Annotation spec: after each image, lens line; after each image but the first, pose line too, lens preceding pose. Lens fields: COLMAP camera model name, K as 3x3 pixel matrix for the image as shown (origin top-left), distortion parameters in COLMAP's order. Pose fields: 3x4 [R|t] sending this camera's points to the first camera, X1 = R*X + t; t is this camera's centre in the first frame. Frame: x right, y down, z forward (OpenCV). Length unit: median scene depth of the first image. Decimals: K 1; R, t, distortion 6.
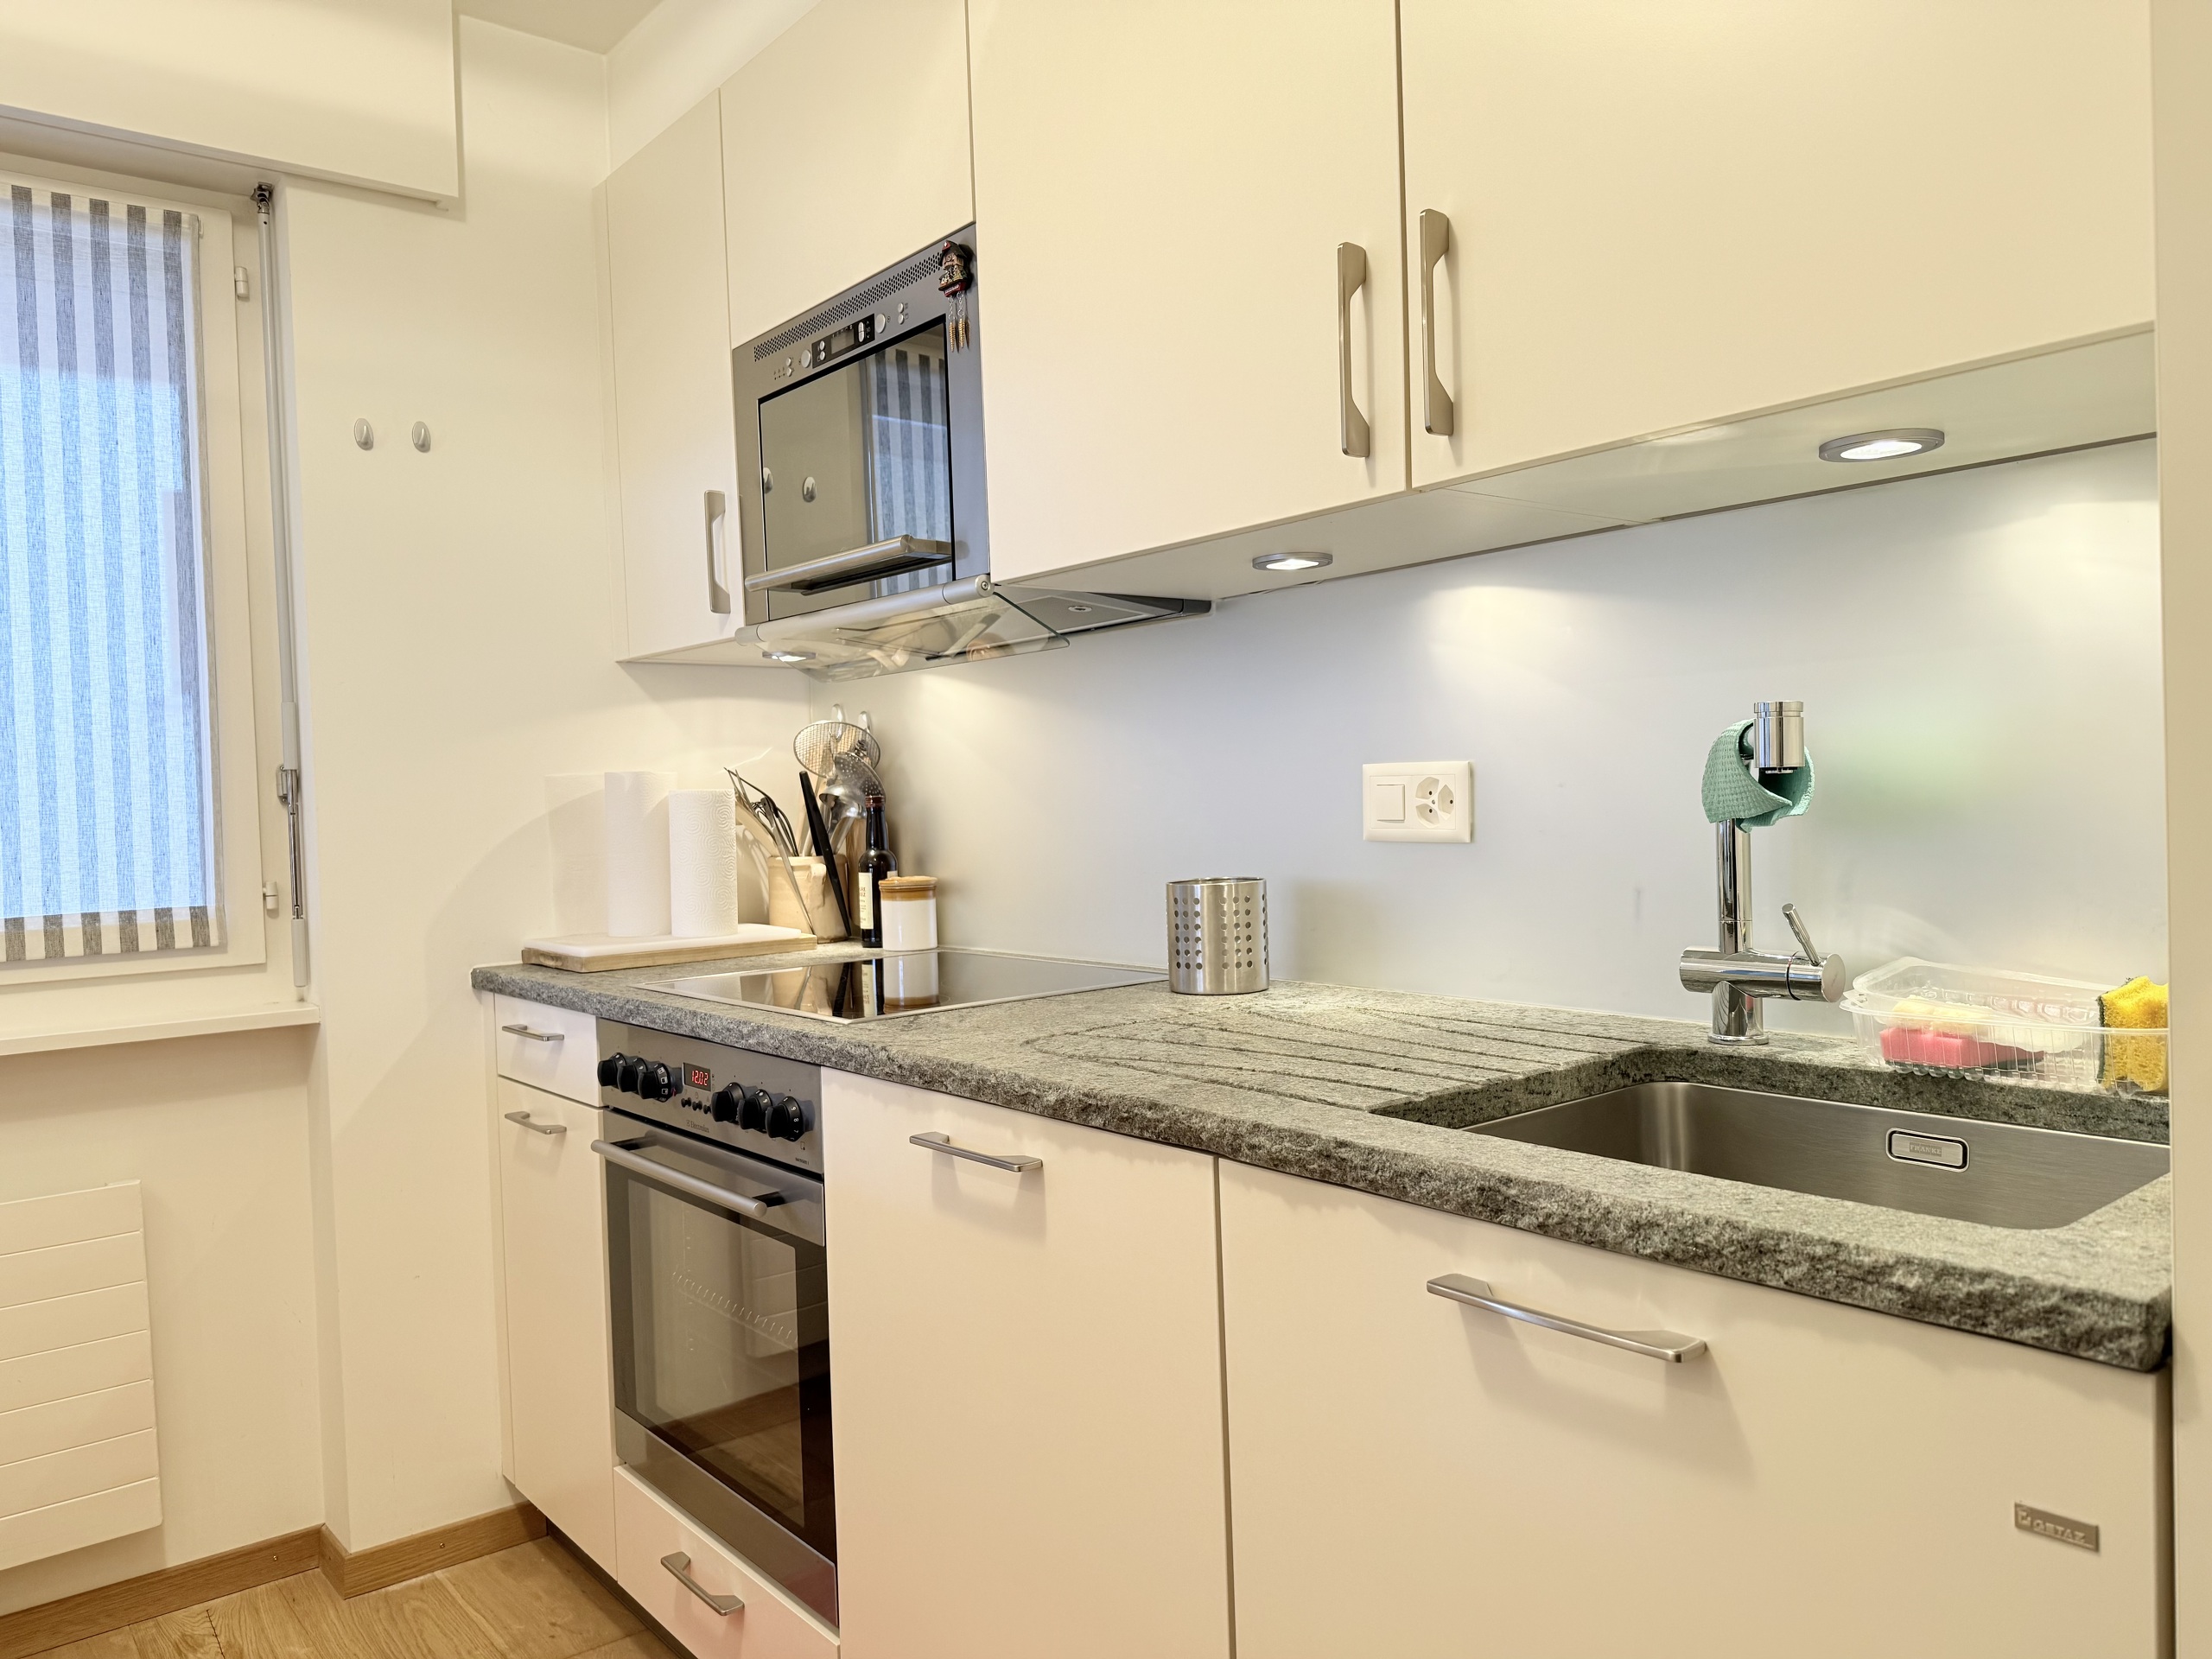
lens RADIAL K [[1541.4, 0, 1110.8], [0, 1541.4, 844.2], [0, 0, 1]] dist [0.071486, -0.092789]
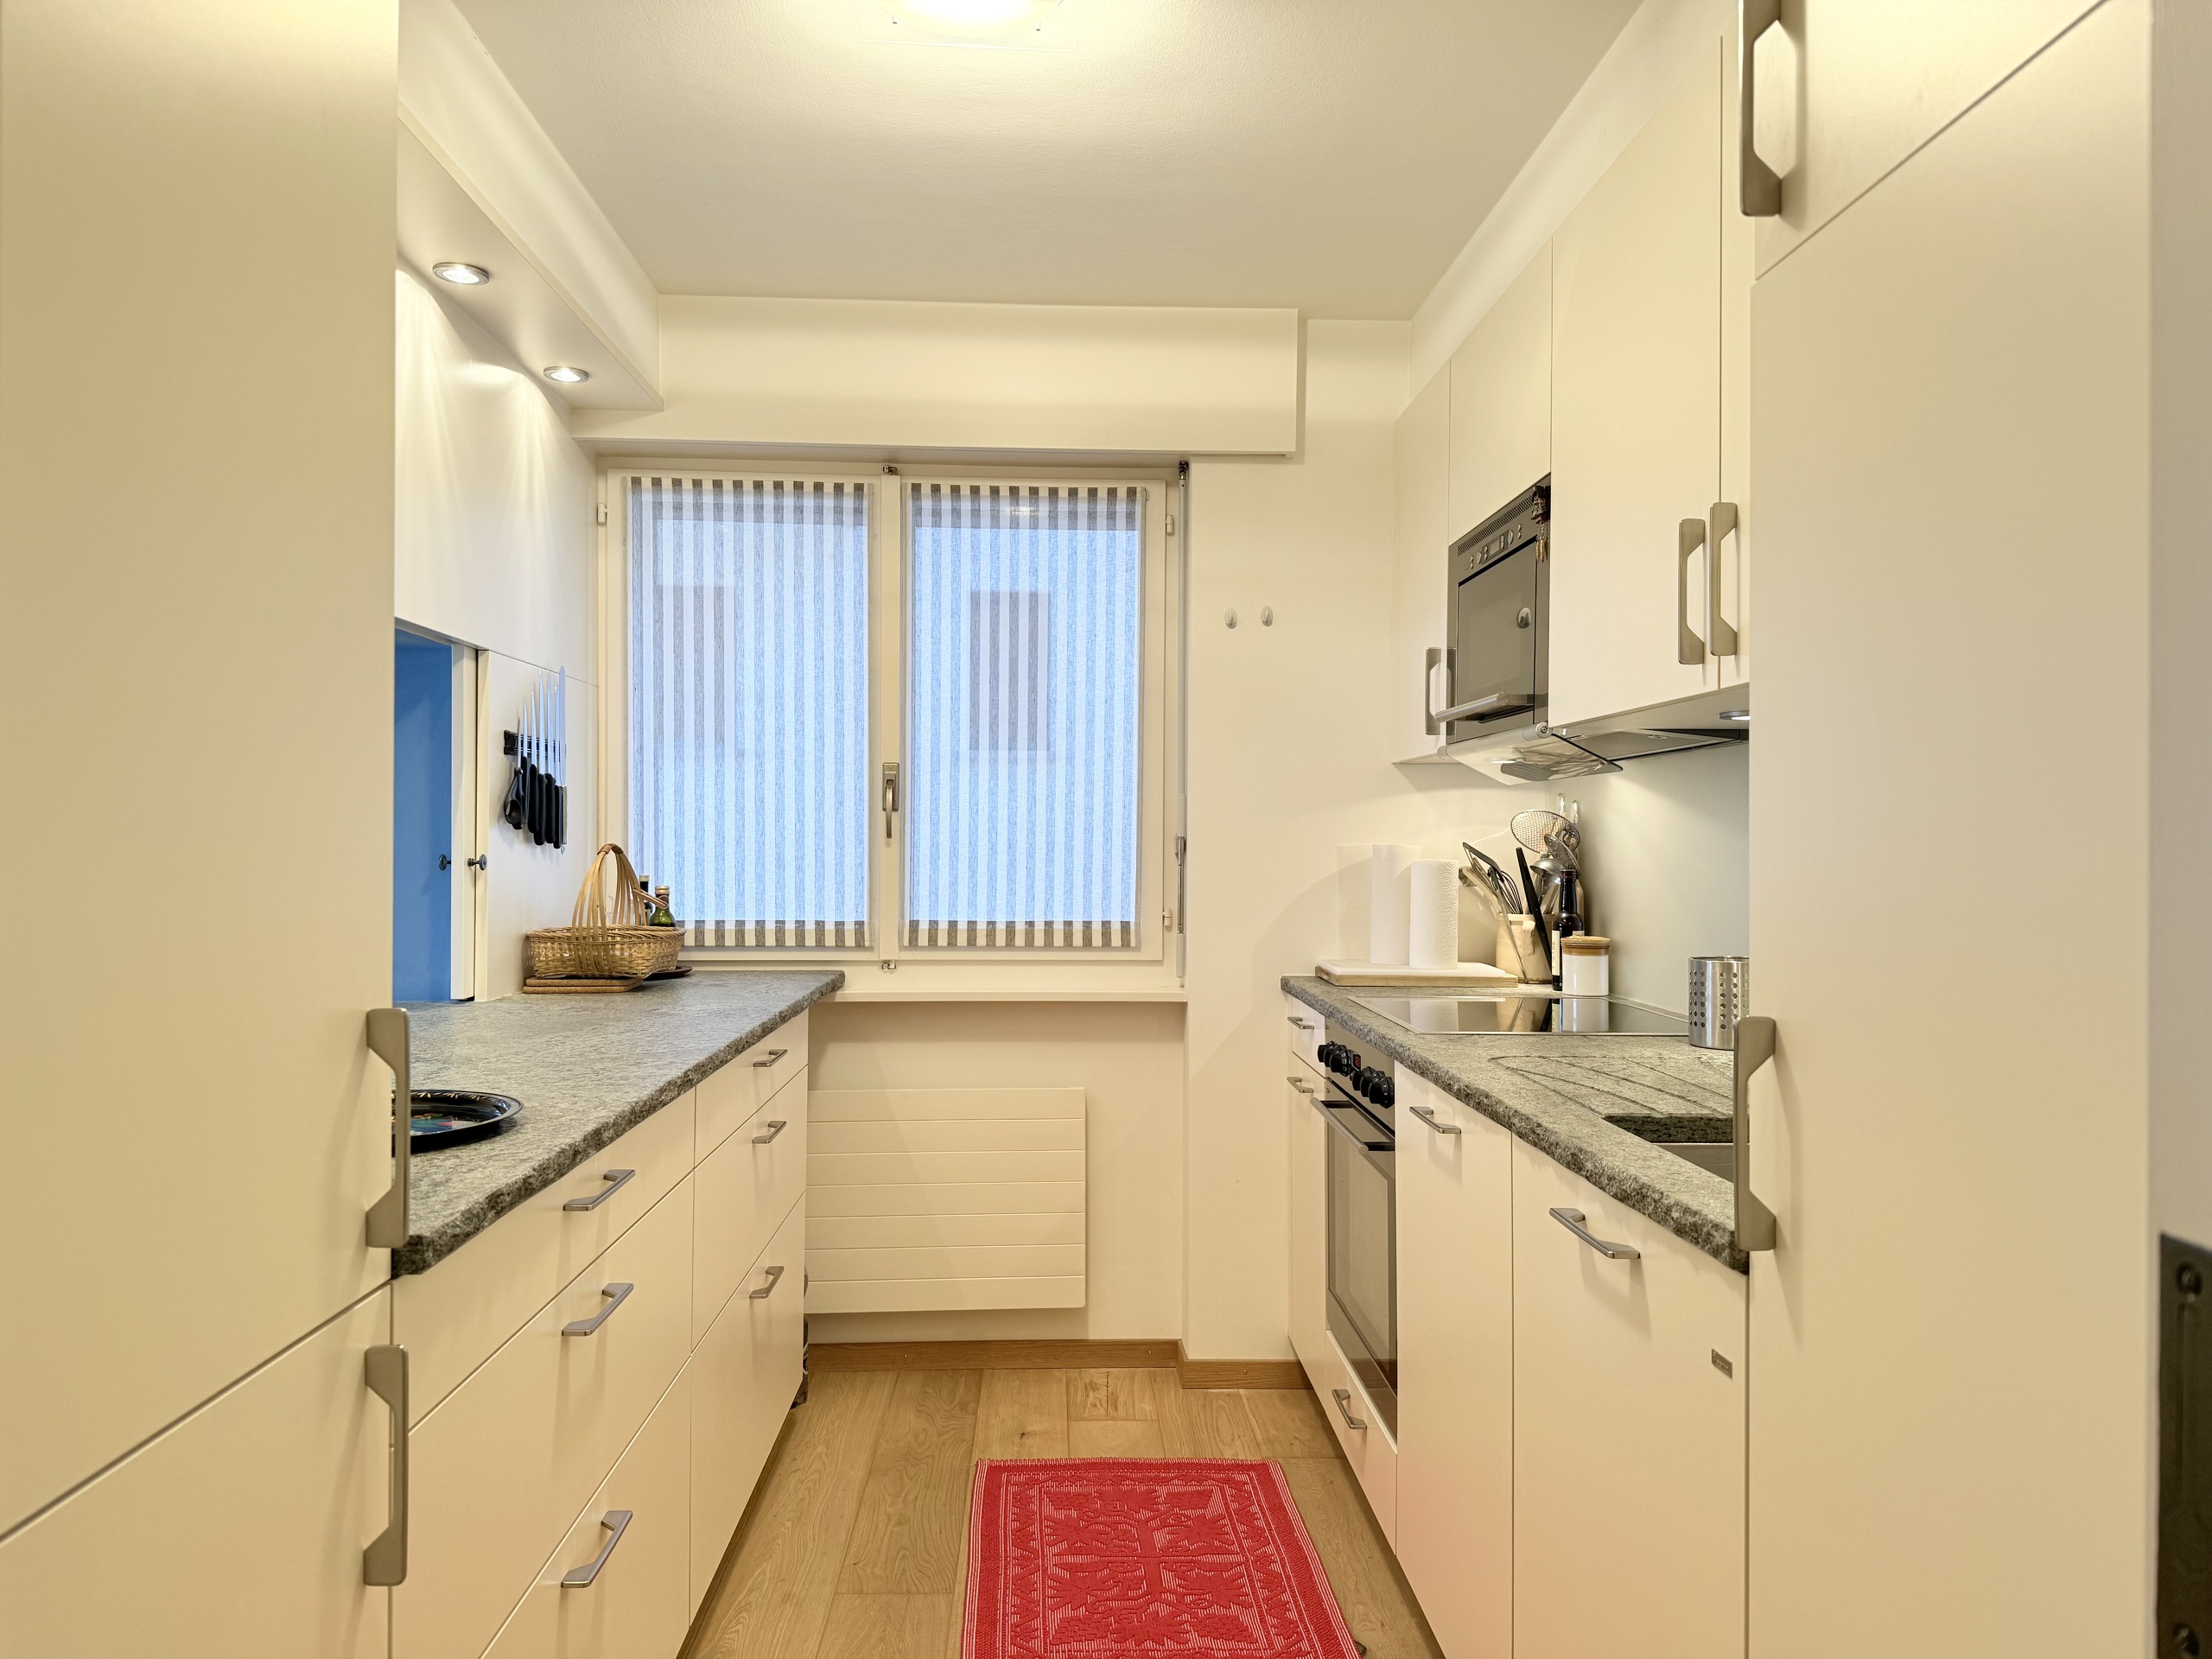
lens RADIAL K [[1549.7, 0, 1110.4], [0, 1549.7, 845.9], [0, 0, 1]] dist [0.157696, -0.235439]
pose [[0.794504, 0.038780, -0.606019, 0.350518], [-0.050466, 0.998723, -0.002252, -0.031612], [0.605158, 0.032373, 0.795447, -0.264039]]
